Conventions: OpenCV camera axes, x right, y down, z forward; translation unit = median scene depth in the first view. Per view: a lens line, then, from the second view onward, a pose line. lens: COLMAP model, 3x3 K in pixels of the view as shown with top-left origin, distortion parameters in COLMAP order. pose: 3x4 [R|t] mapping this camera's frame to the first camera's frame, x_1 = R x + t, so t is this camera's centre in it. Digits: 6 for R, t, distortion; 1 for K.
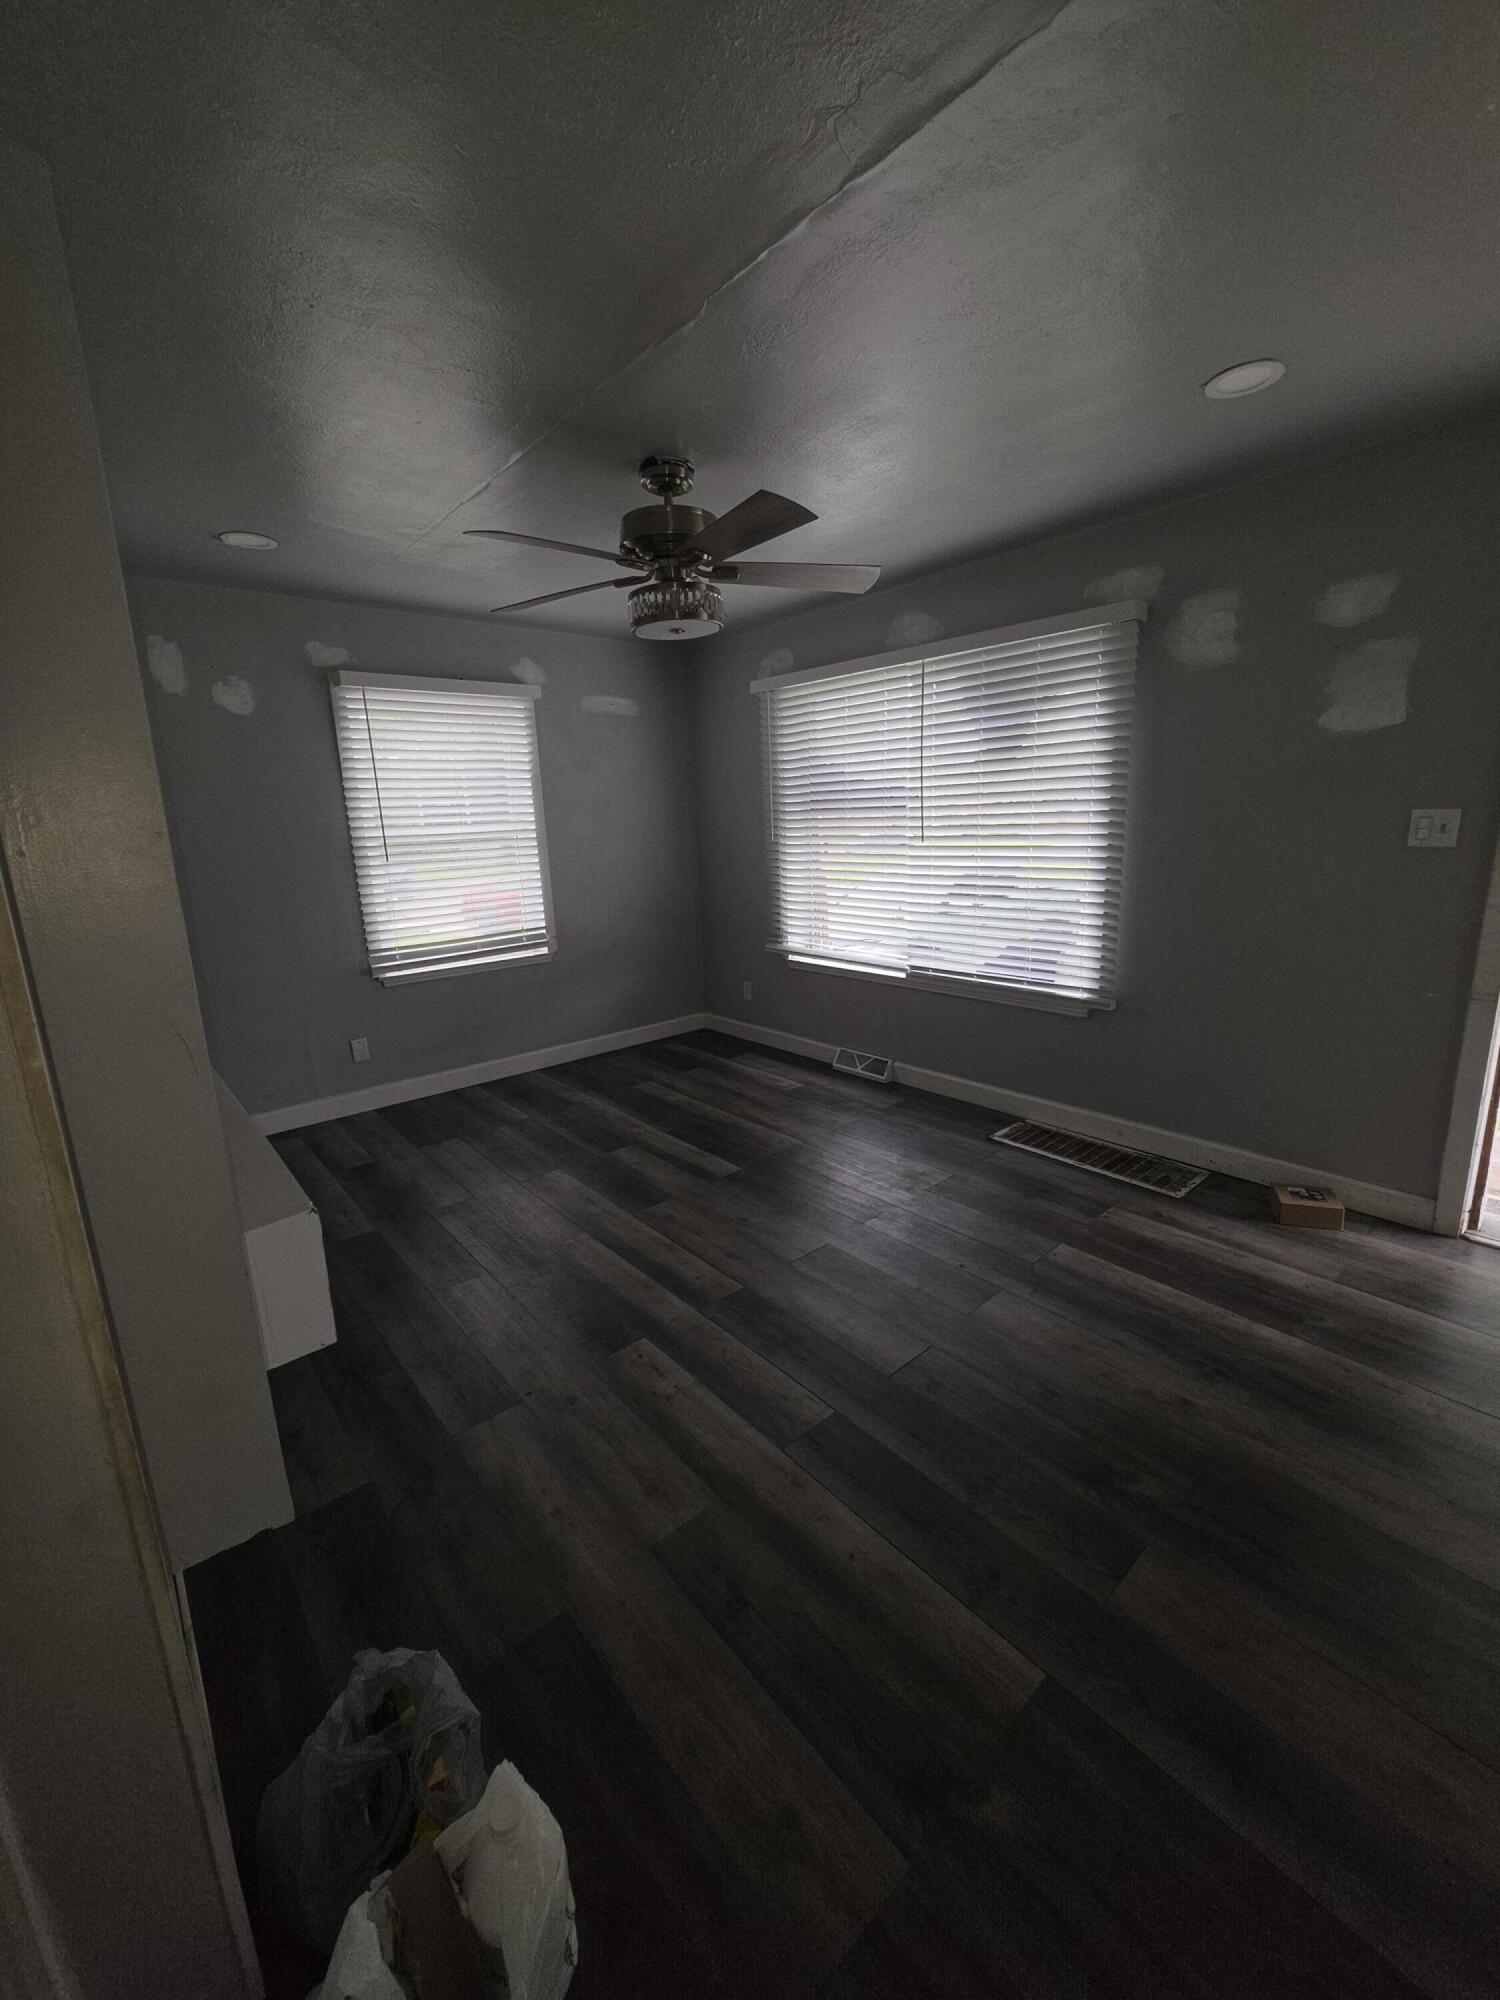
lens RADIAL K [[799.6, 0, 754.4], [0, 799.6, 998.0], [0, 0, 1]] dist [-0.002726, 0.000396]
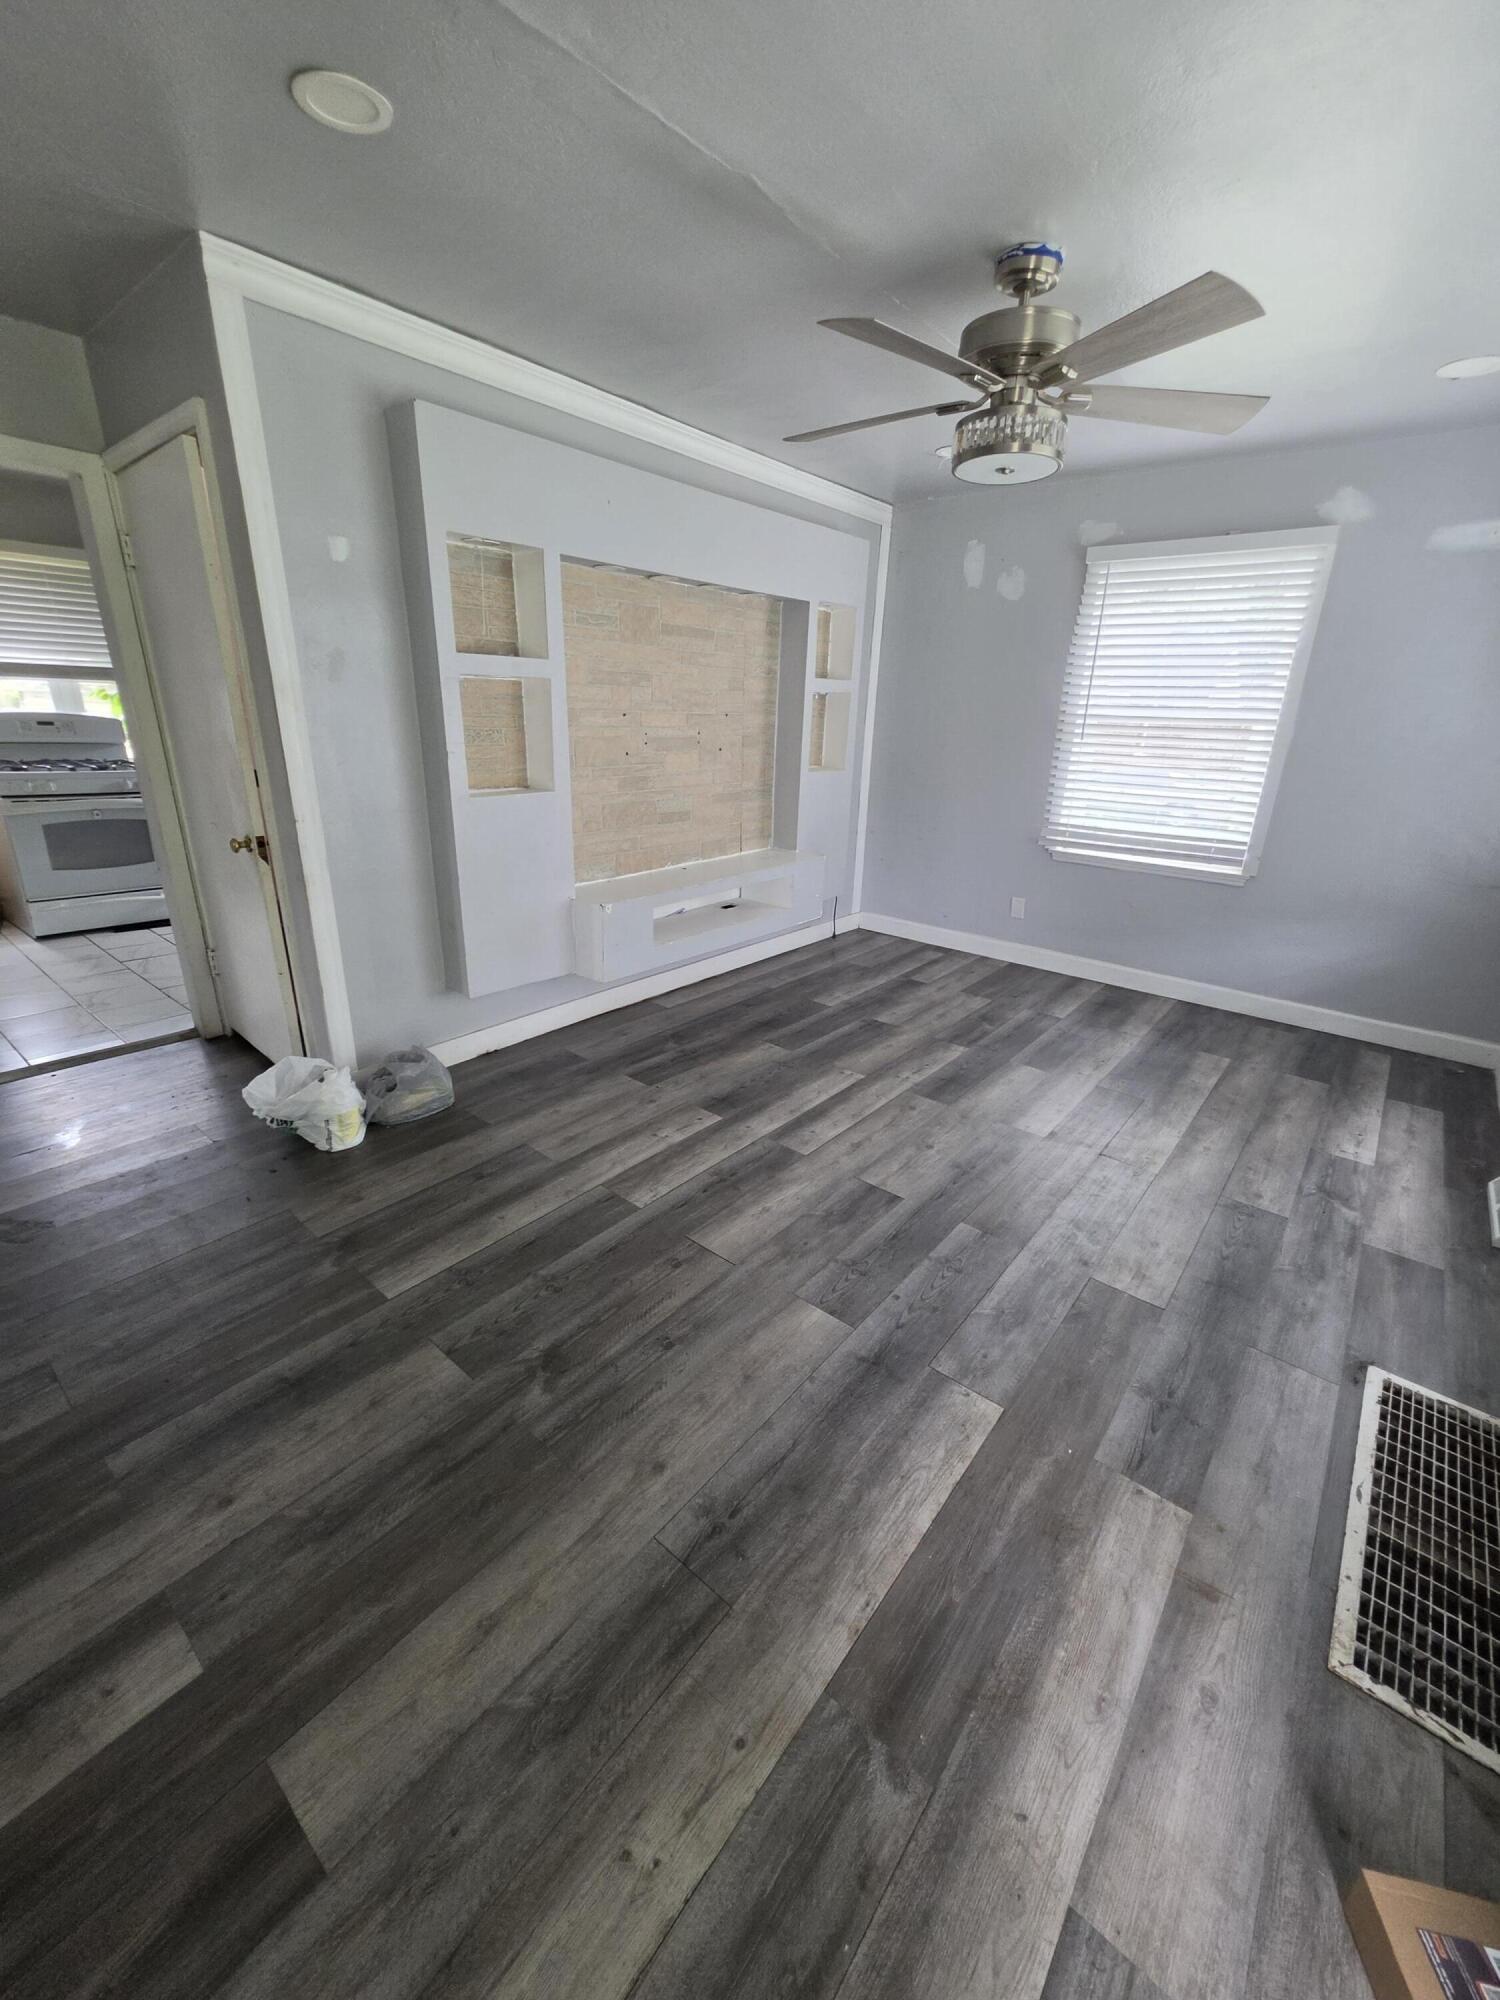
lens RADIAL K [[799.6, 0, 754.4], [0, 799.6, 998.0], [0, 0, 1]] dist [-0.002726, 0.000396]
pose [[0.170645, 0.378081, -0.909909, 0.609722], [-0.255639, 0.908821, 0.329686, -0.112624], [0.951593, 0.176349, 0.251738, 0.448793]]
